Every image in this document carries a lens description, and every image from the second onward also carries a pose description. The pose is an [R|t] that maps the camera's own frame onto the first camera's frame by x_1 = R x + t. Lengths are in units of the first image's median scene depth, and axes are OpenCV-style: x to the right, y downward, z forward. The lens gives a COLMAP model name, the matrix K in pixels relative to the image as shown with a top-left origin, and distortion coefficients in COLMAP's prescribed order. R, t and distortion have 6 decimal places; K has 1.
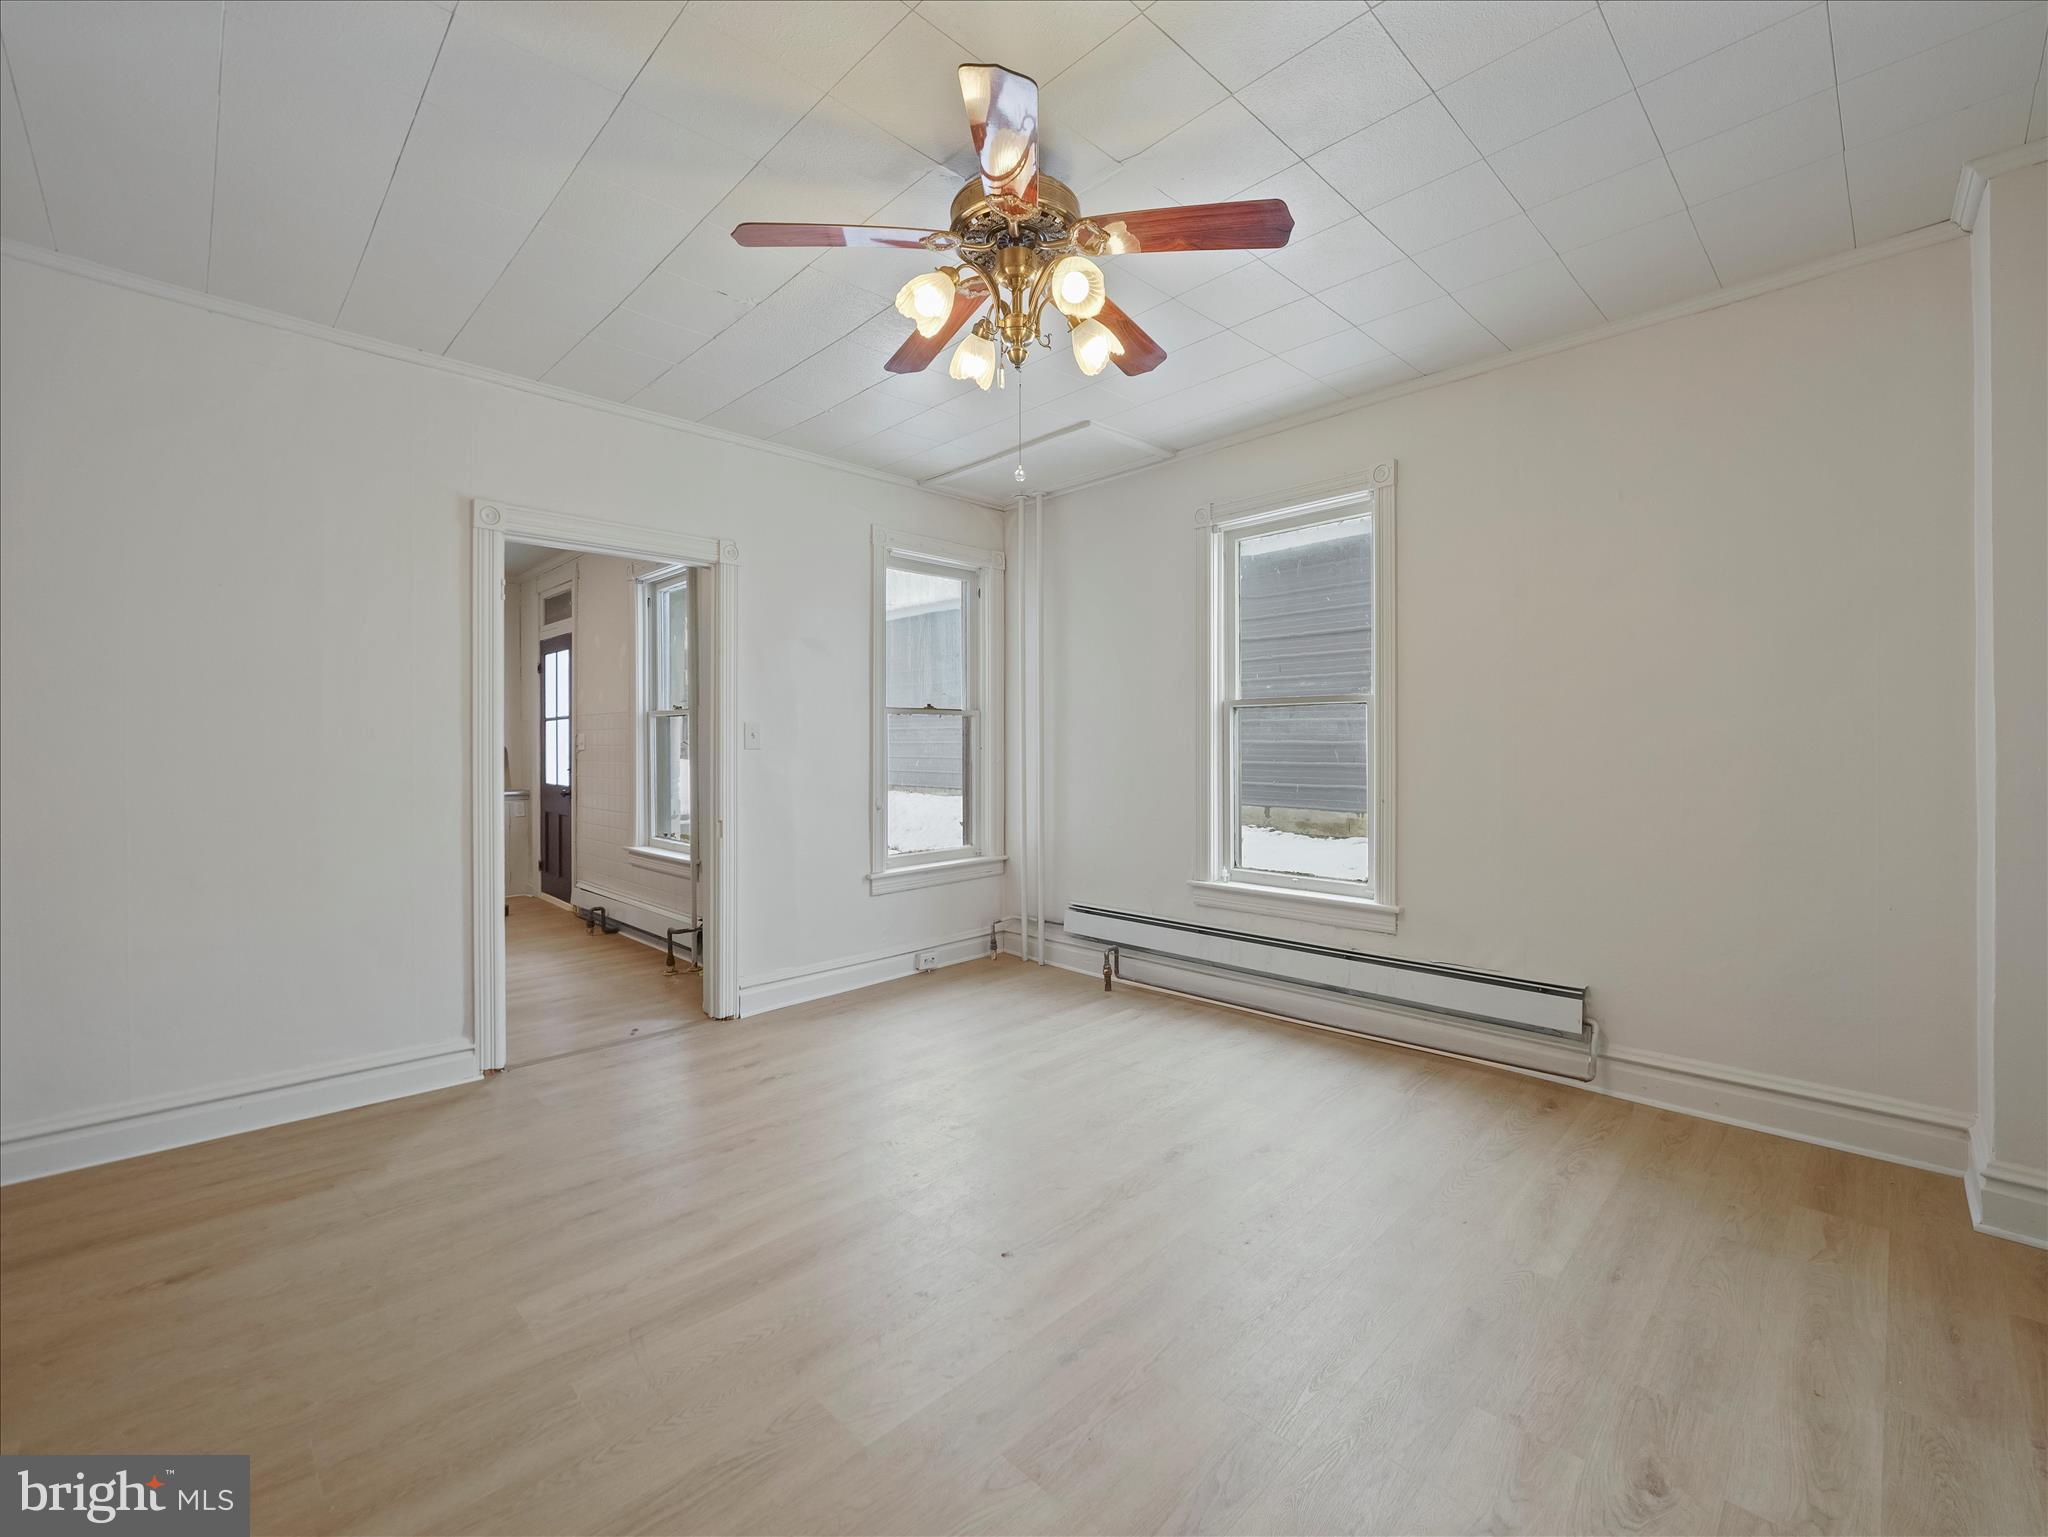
lens RADIAL K [[856.7, 0, 1019.9], [0, 856.7, 746.1], [0, 0, 1]] dist [-0.001083, -0.000411]
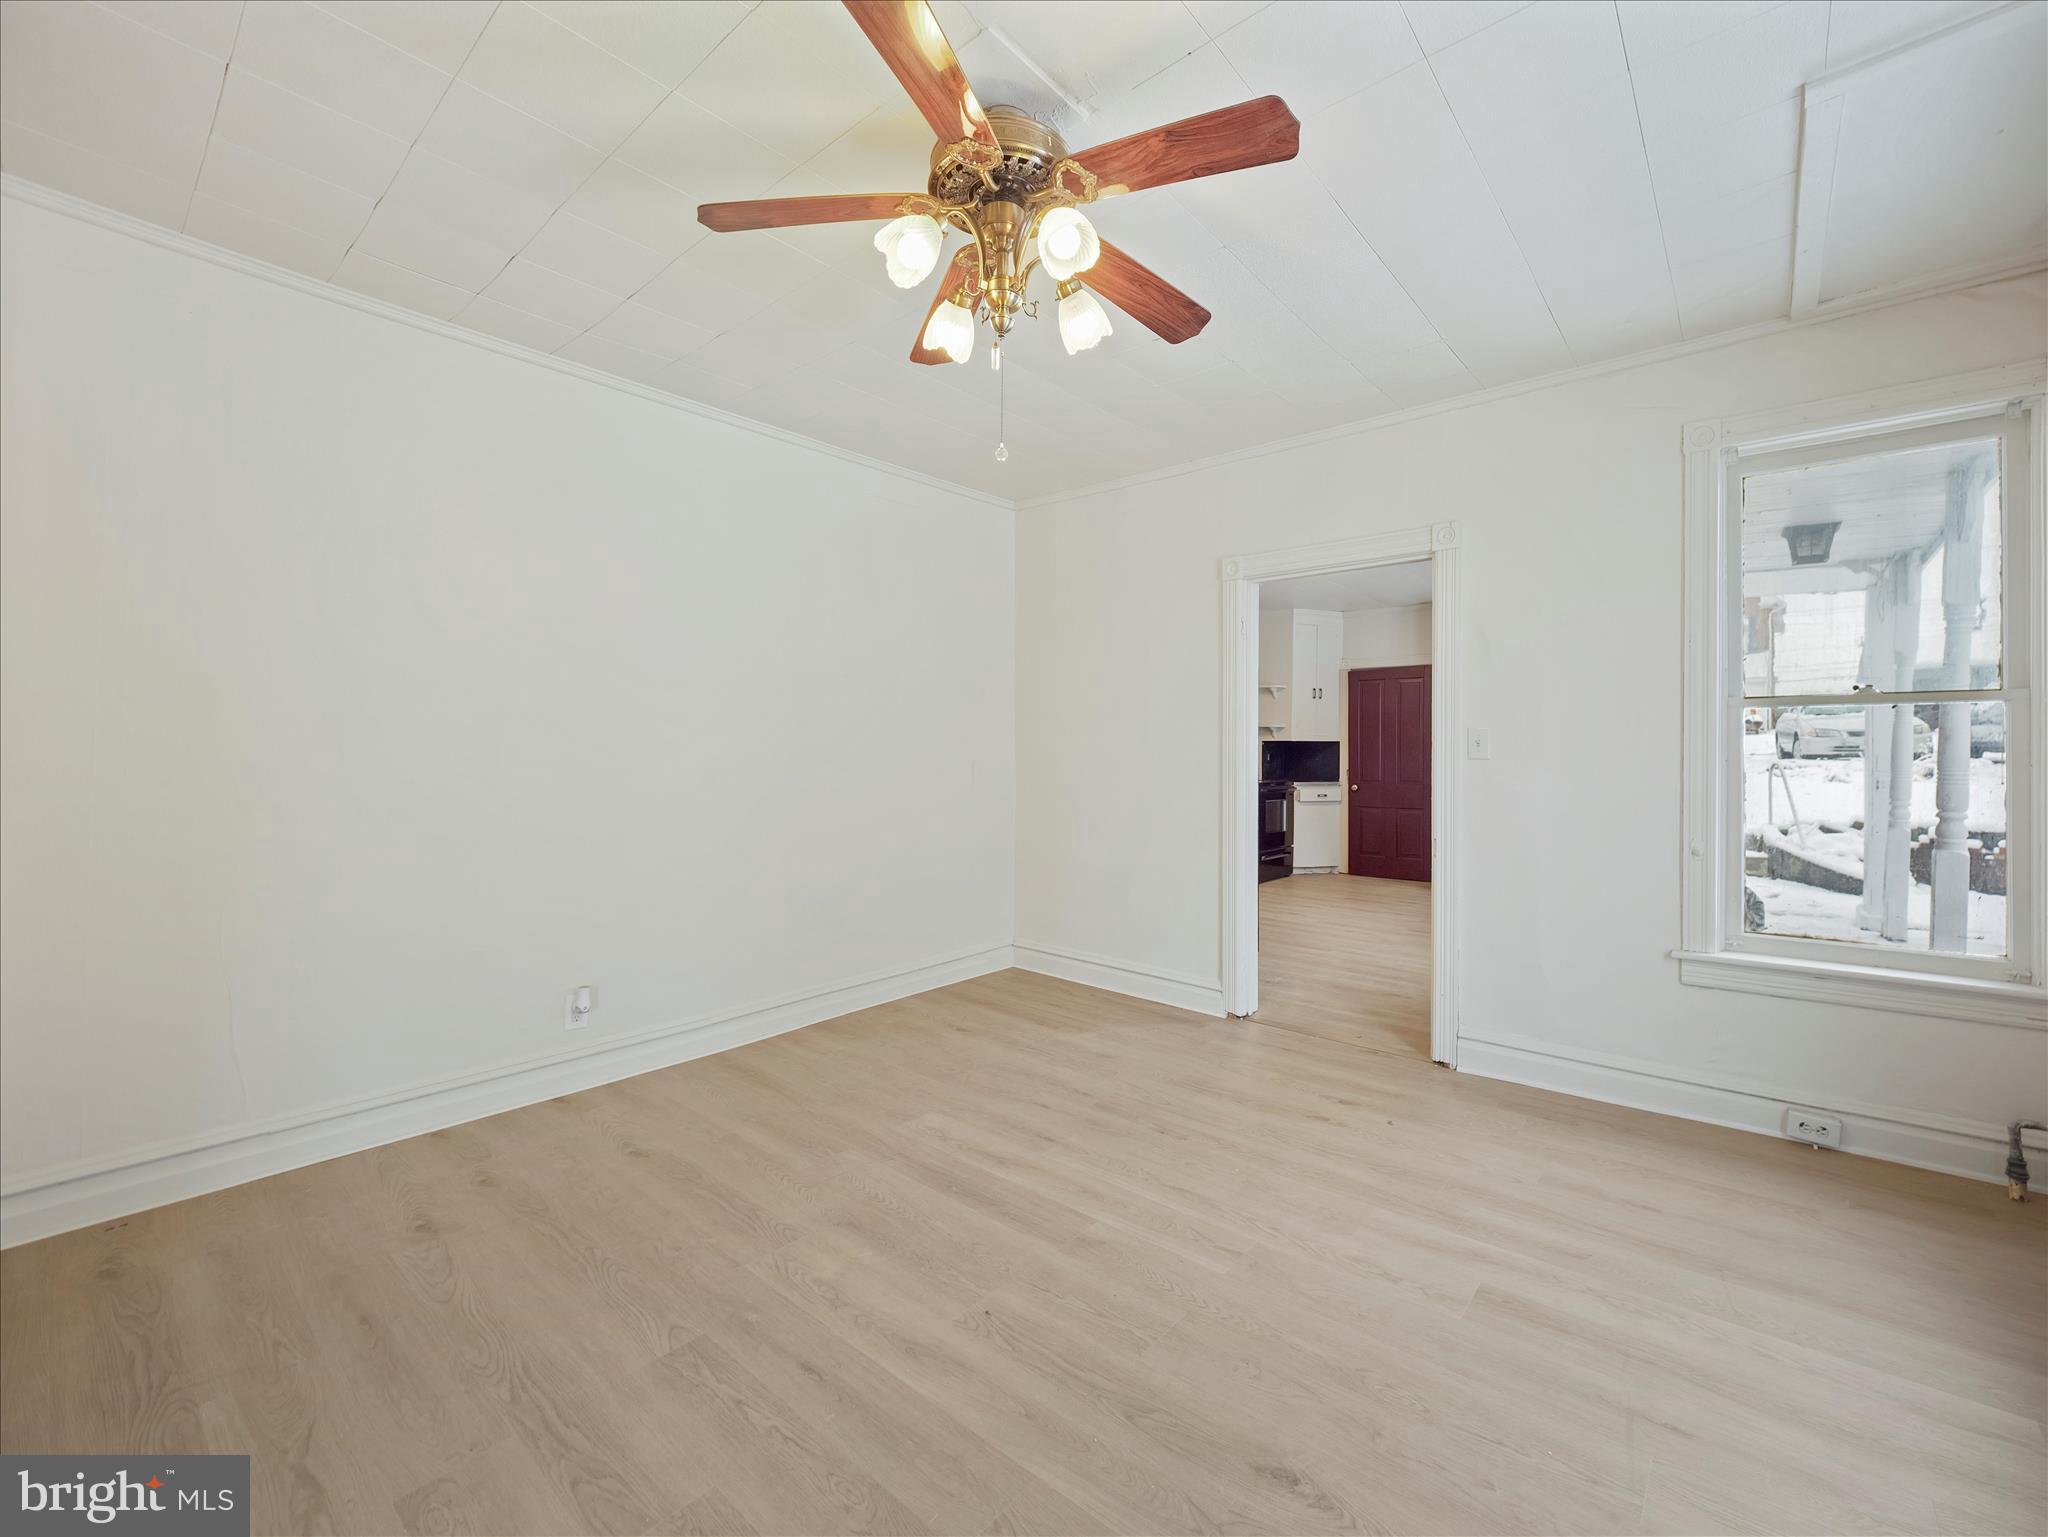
lens RADIAL K [[796.2, 0, 1026.1], [0, 796.2, 751.2], [0, 0, 1]] dist [-0.001595, -0.000353]
pose [[0.140600, 0.004720, -0.990055, 0.485926], [-0.008526, 0.999957, 0.003557, -0.004755], [0.990030, 0.007941, 0.140635, 0.542323]]
